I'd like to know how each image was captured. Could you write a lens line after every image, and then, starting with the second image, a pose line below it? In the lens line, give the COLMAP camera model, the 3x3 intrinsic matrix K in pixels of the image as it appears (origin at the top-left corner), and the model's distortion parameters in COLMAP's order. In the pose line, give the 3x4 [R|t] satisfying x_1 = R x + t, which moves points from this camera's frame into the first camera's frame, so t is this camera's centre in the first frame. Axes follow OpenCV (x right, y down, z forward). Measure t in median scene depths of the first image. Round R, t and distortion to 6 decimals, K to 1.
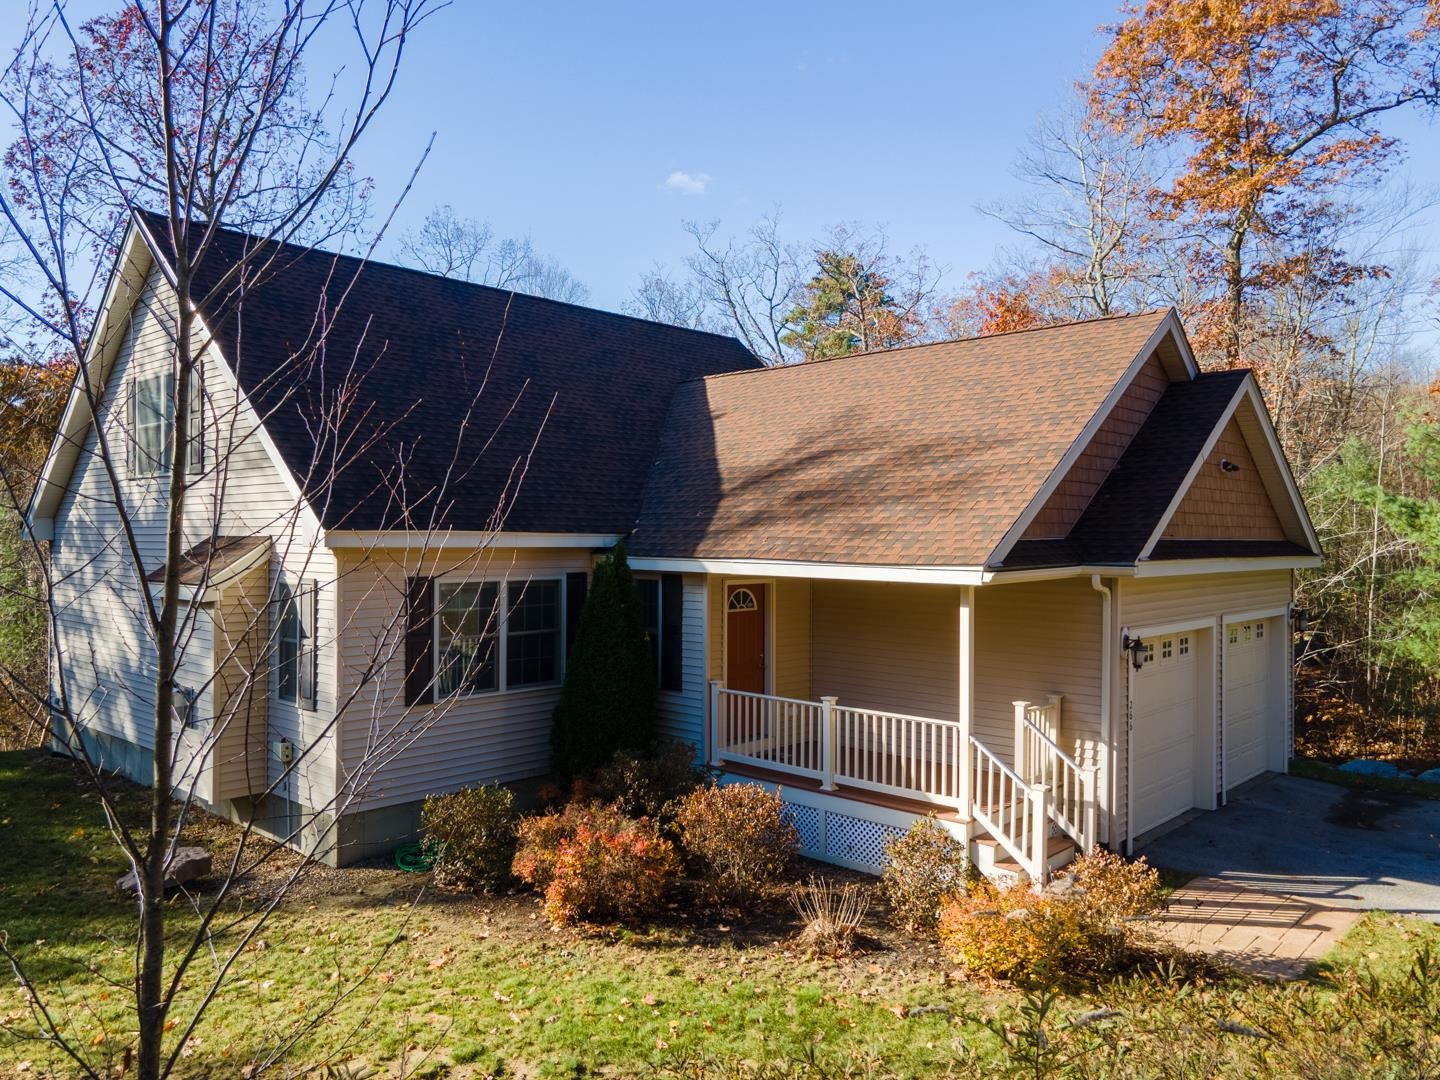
lens RADIAL K [[1013.7, 0, 720.0], [0, 1013.7, 540.0], [0, 0, 1]] dist [0.034219, 0.000589]
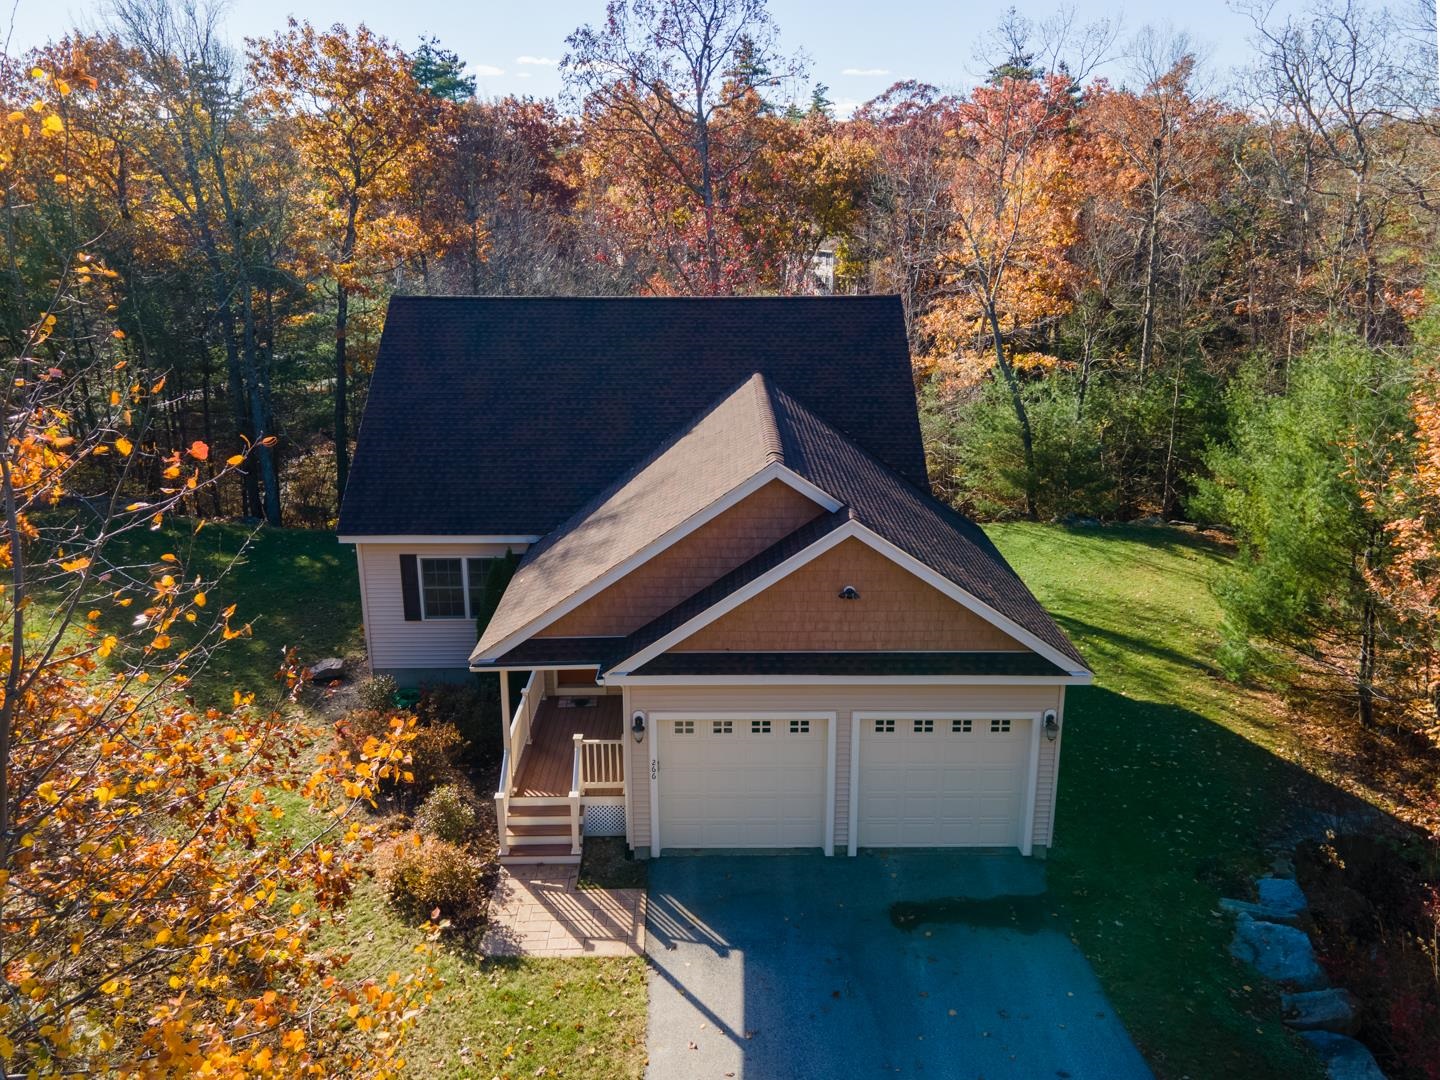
lens RADIAL K [[1013.7, 0, 720.0], [0, 1013.7, 540.0], [0, 0, 1]] dist [0.034219, 0.000589]
pose [[0.698724, 0.200420, -0.686744, 1.427764], [0.006565, 0.958118, 0.286297, -0.539741], [0.715362, -0.204551, 0.668144, 0.240506]]
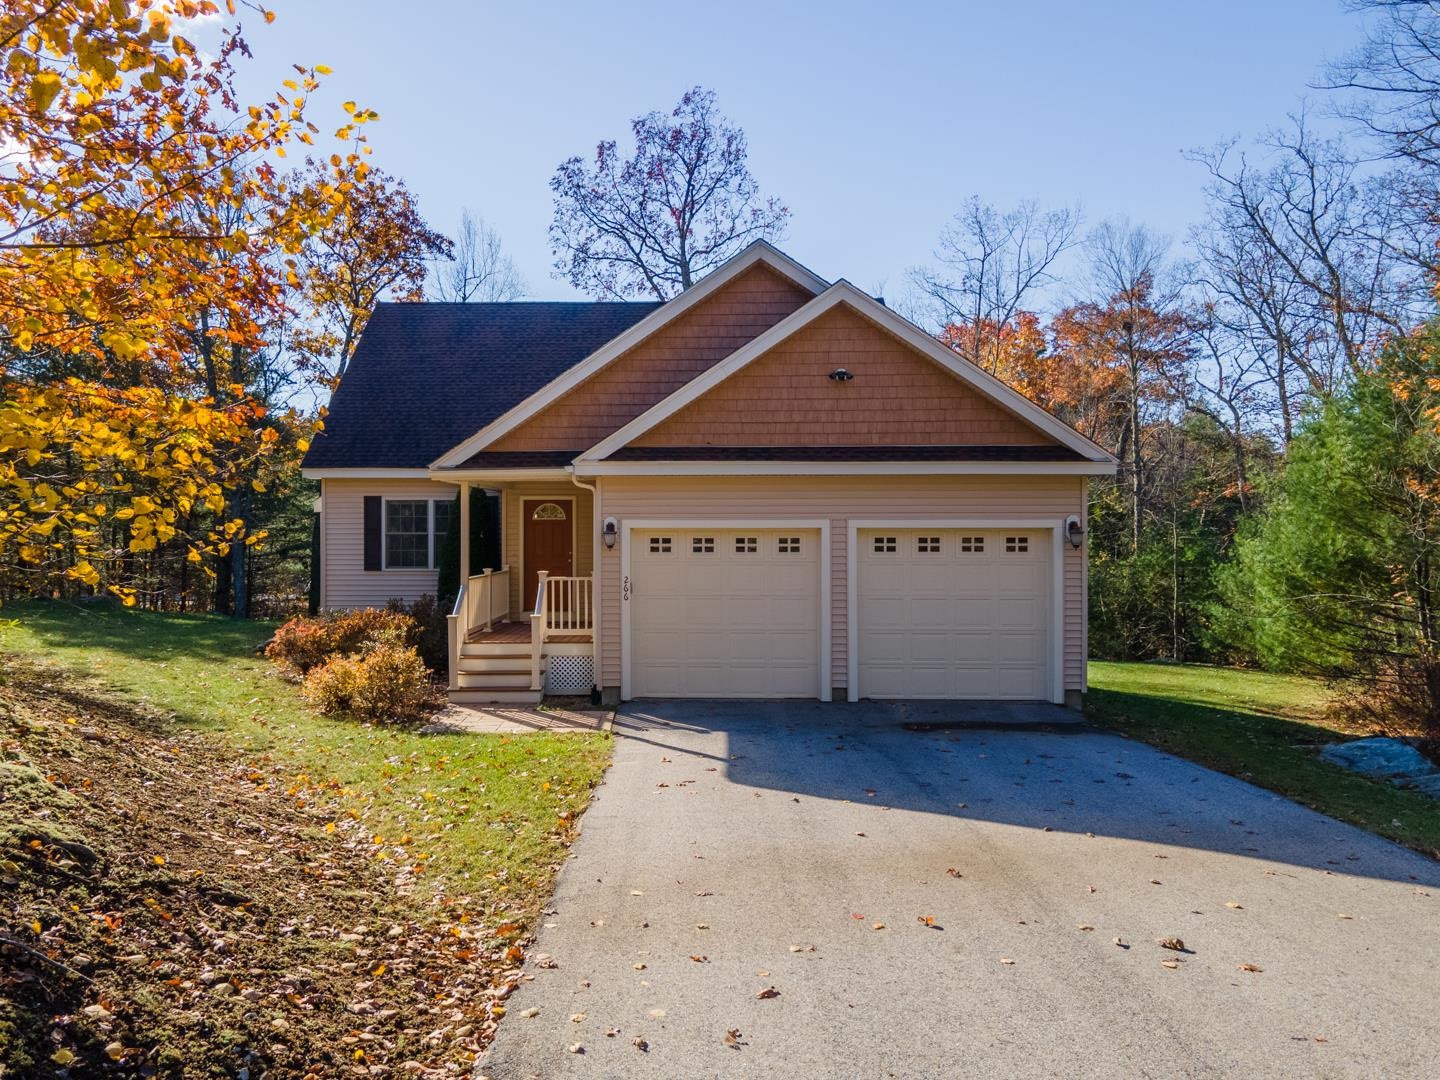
lens RADIAL K [[1025.8, 0, 671.3], [0, 1025.8, 539.1], [0, 0, 1]] dist [0.058567, 0.000025]
pose [[0.677451, 0.029034, -0.734994, 1.428783], [0.005727, 0.998982, 0.044740, 0.037053], [0.735545, -0.034518, 0.676595, 0.235529]]
